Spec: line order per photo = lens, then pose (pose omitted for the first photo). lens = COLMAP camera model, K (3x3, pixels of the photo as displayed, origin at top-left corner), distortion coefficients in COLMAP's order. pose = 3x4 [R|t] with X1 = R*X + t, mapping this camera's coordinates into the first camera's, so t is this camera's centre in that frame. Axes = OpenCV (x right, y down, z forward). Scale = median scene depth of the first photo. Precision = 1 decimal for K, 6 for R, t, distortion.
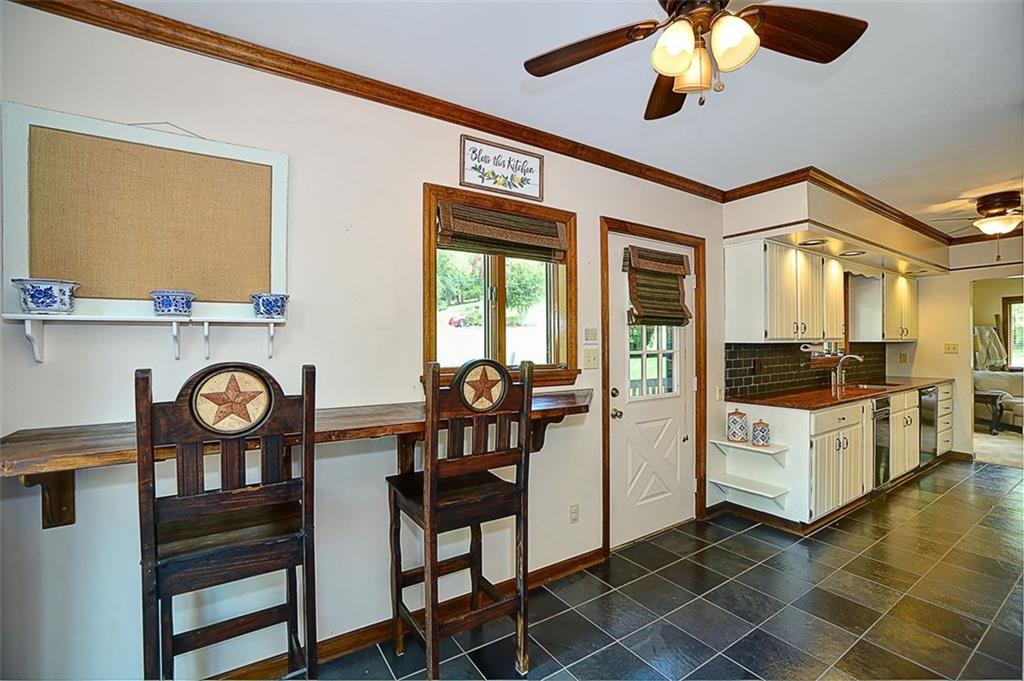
lens RADIAL K [[446.7, 0, 505.1], [0, 446.7, 340.8], [0, 0, 1]] dist [-0.054175, 0.018397]
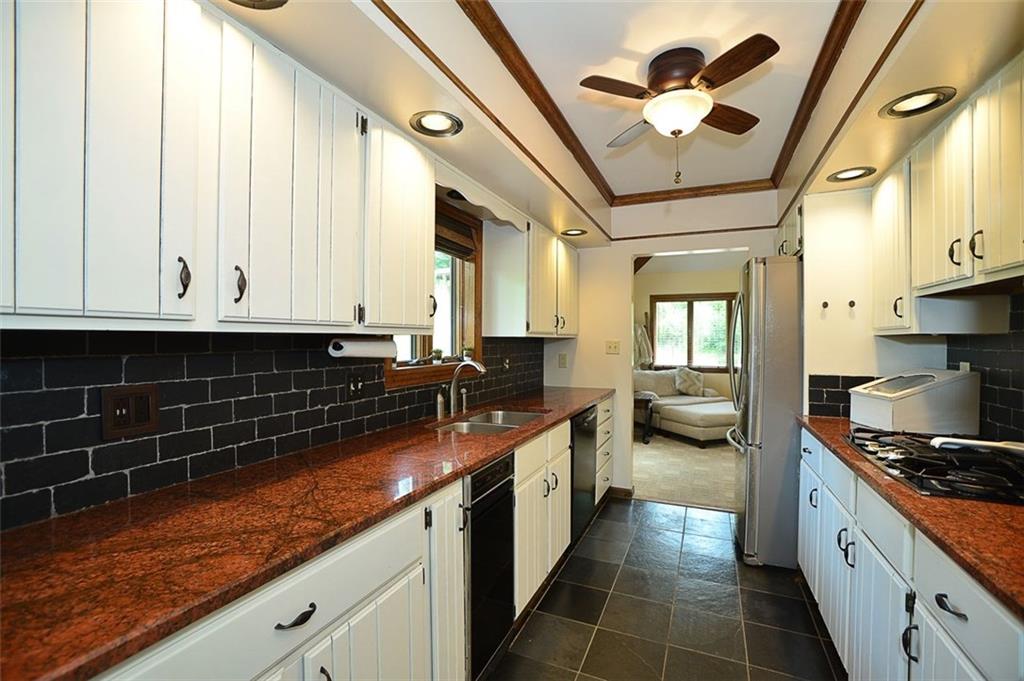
lens RADIAL K [[446.7, 0, 505.1], [0, 446.7, 340.8], [0, 0, 1]] dist [-0.054175, 0.018397]
pose [[0.843750, 0.004365, 0.536719, 0.615176], [-0.007022, 0.999971, 0.002906, 0.007365], [-0.536691, -0.006221, 0.843756, 0.591893]]
